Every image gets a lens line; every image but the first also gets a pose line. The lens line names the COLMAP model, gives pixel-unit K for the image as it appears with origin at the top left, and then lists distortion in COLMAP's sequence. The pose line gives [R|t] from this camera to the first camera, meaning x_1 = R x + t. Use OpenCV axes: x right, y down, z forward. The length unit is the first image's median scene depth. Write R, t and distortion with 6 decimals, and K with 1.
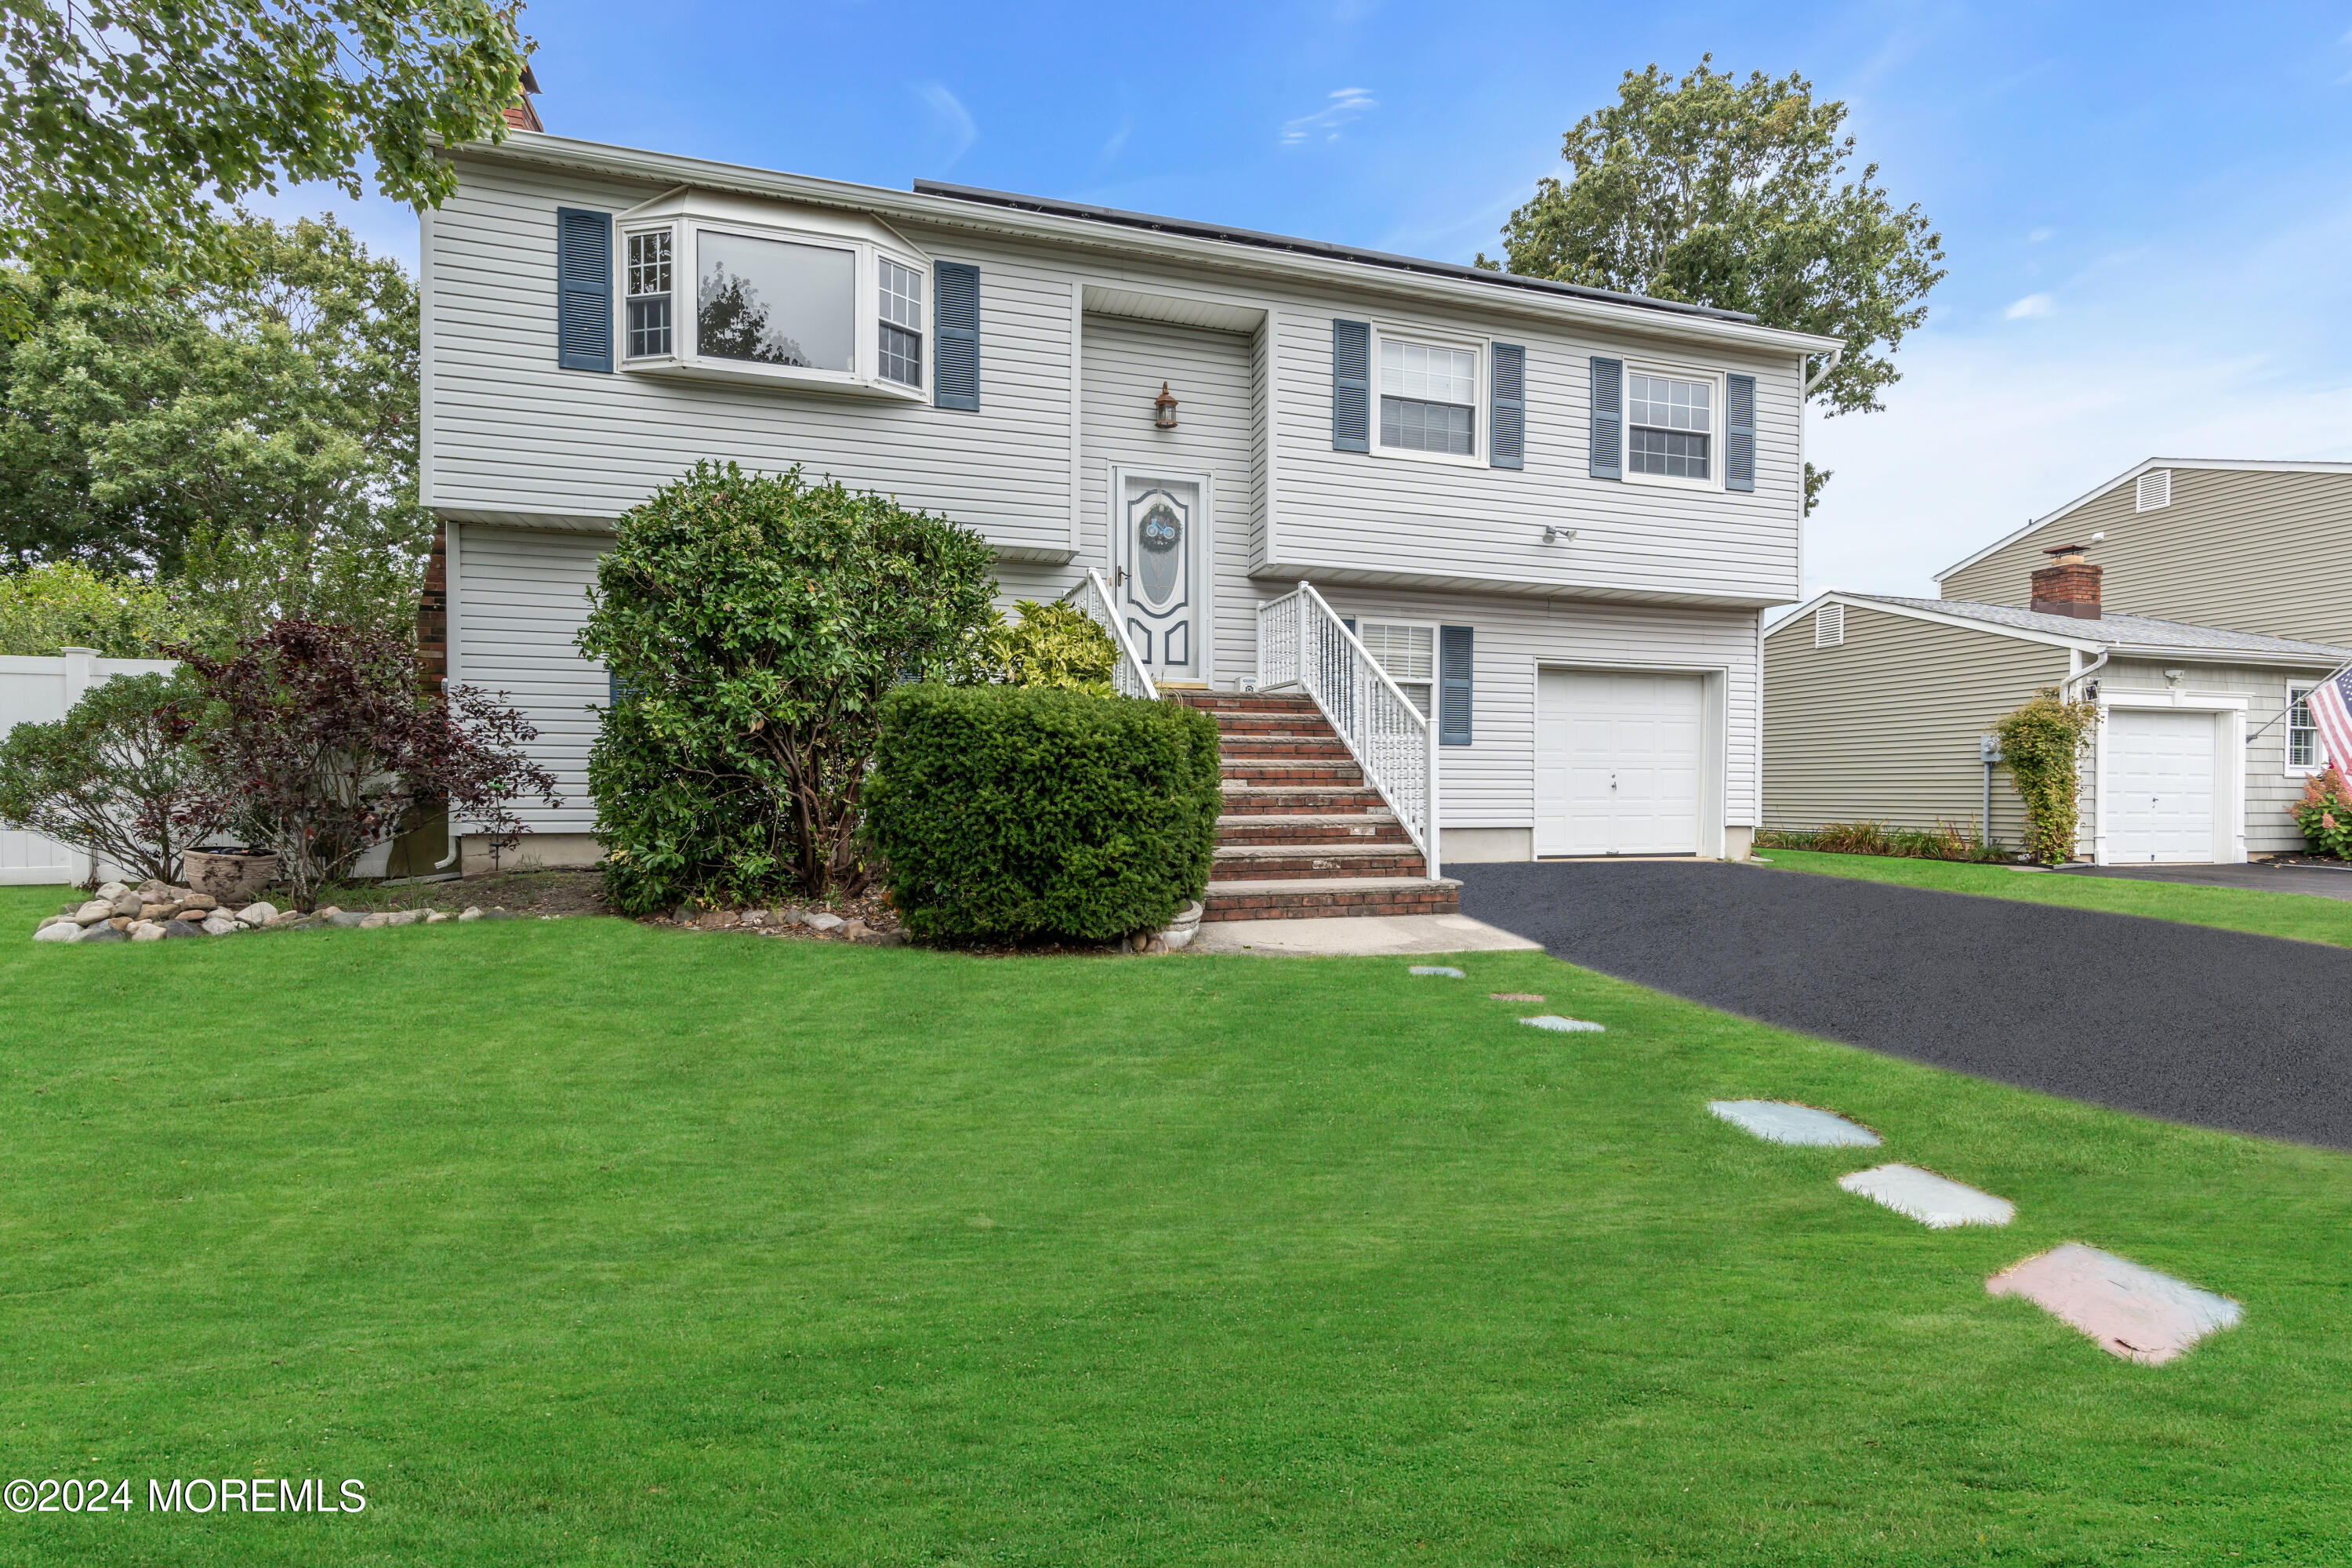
lens RADIAL K [[1072.4, 0, 1181.5], [0, 1072.4, 804.3], [0, 0, 1]] dist [-0.002074, 0.006151]
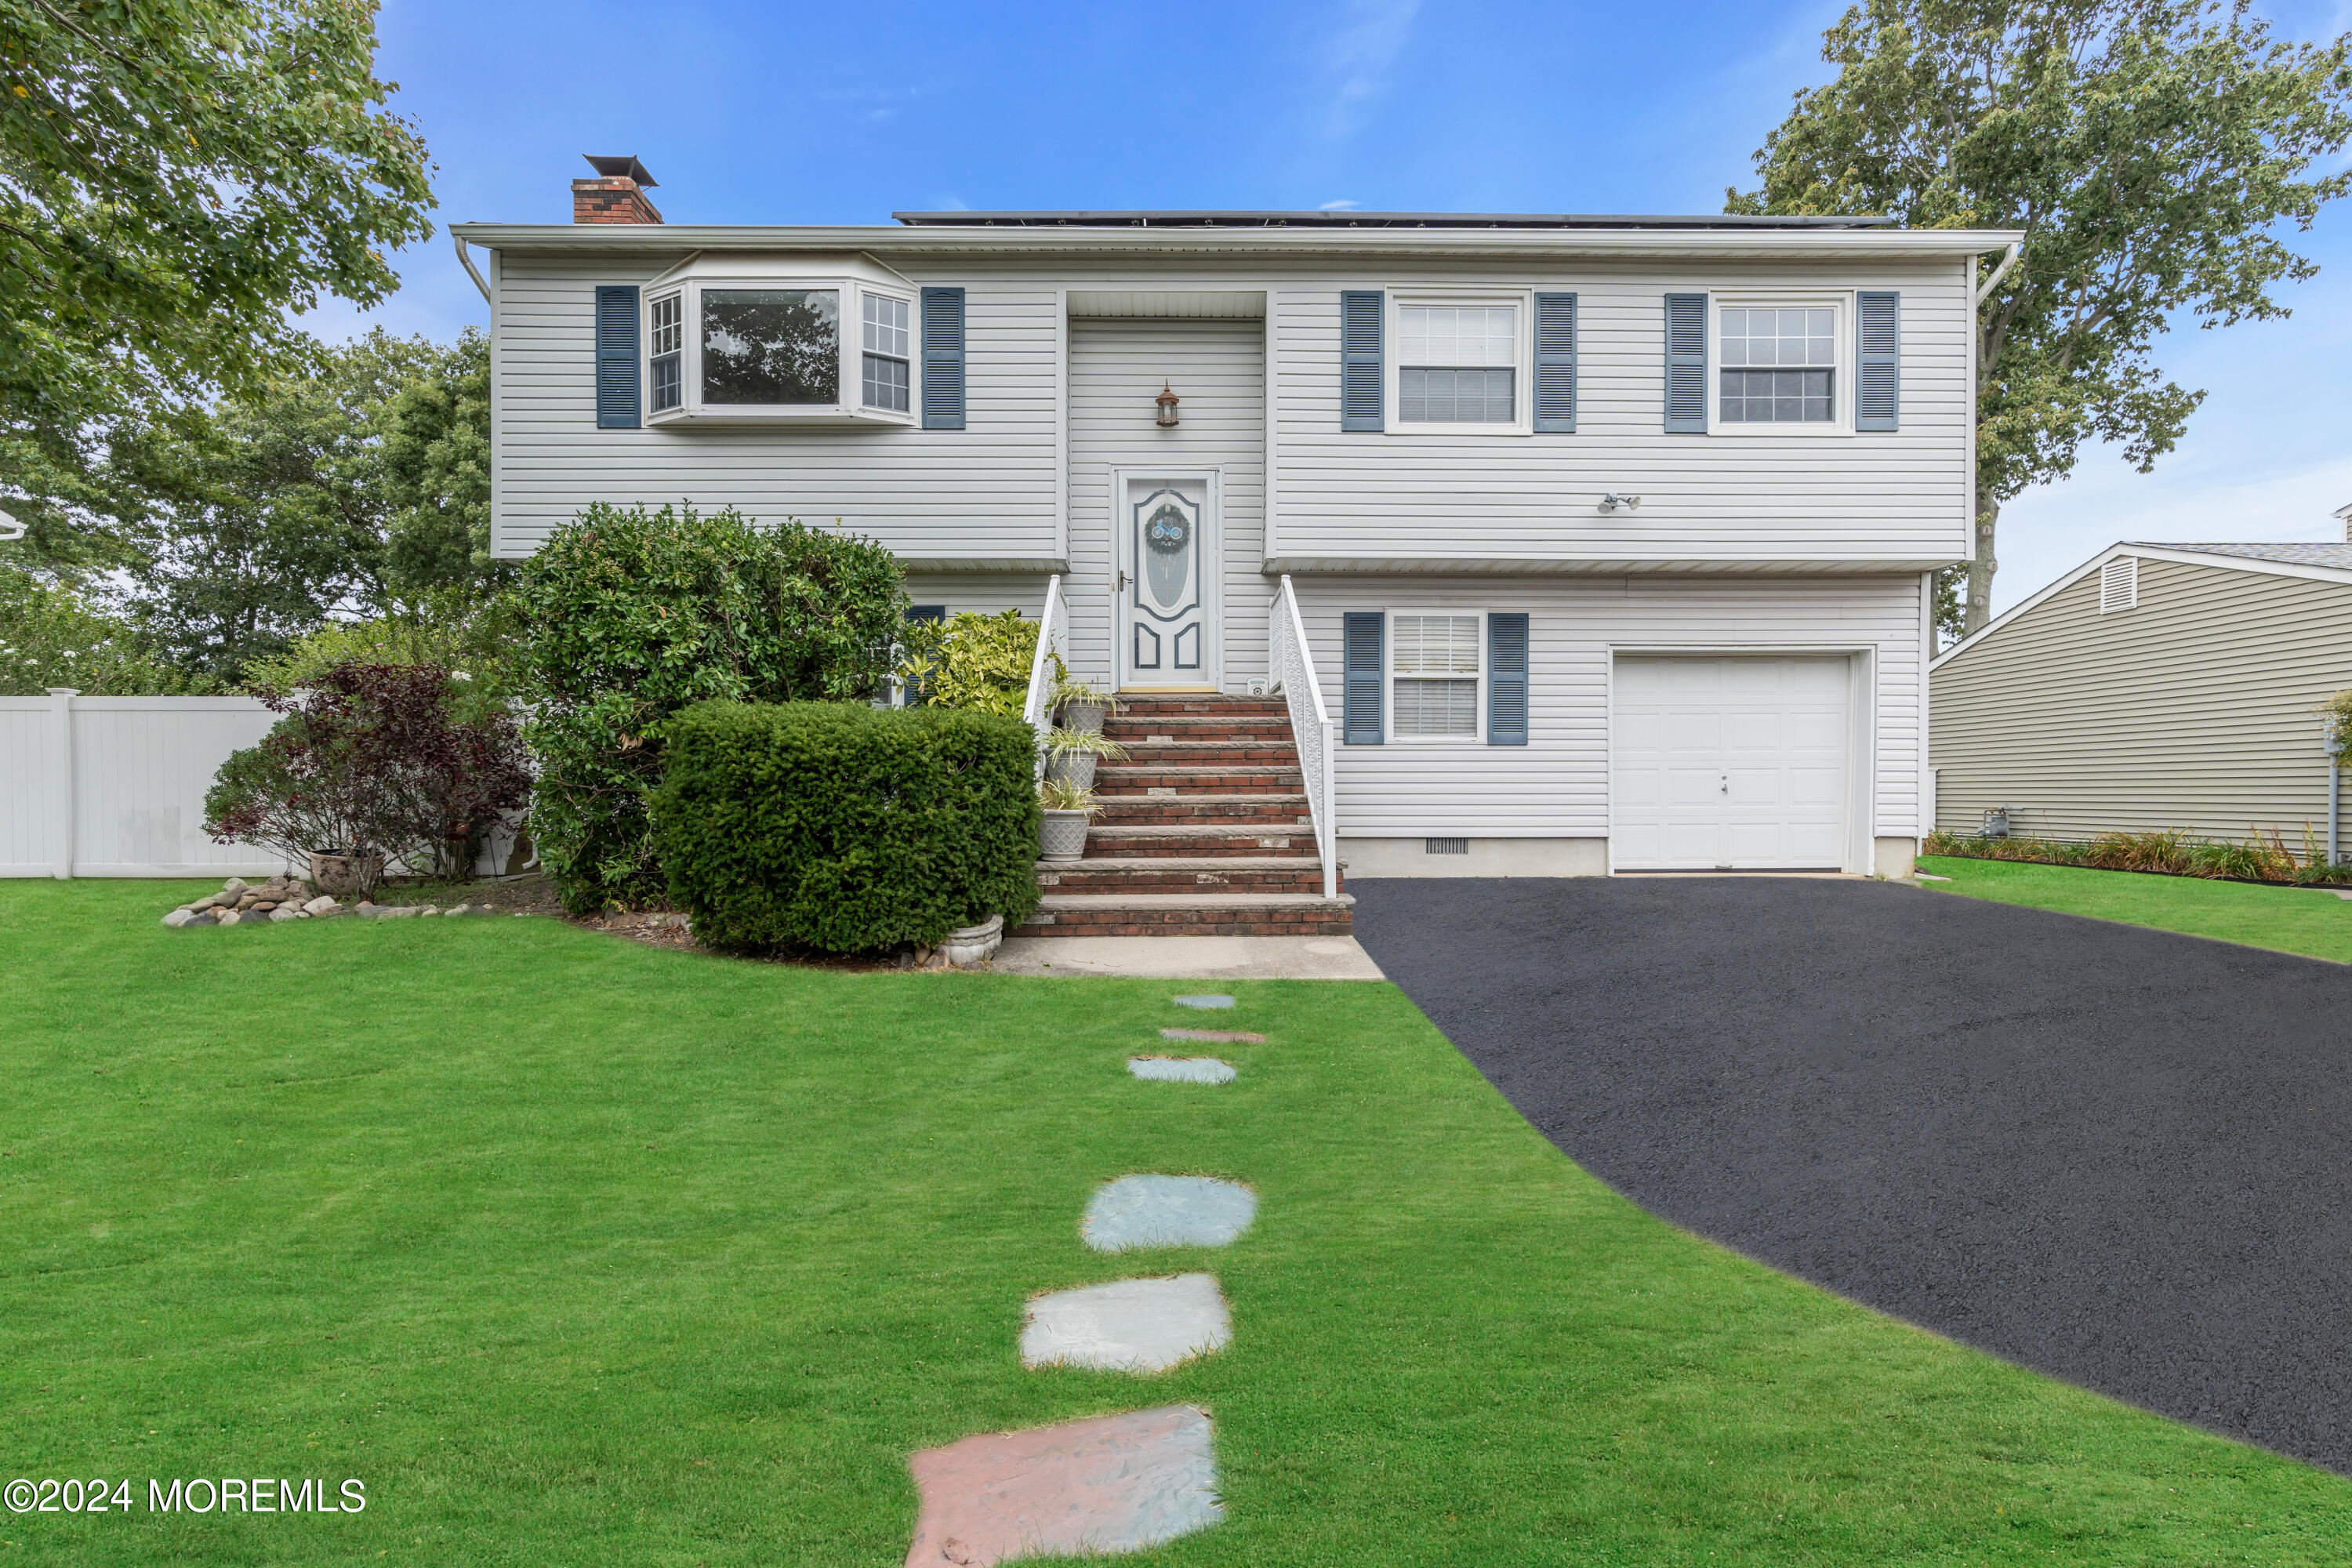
lens RADIAL K [[1072.4, 0, 1181.5], [0, 1072.4, 804.3], [0, 0, 1]] dist [-0.002074, 0.006151]
pose [[0.961758, -0.002222, -0.273890, 0.265628], [0.001982, 0.999997, -0.001154, -0.005827], [0.273892, 0.000567, 0.961760, 0.066170]]
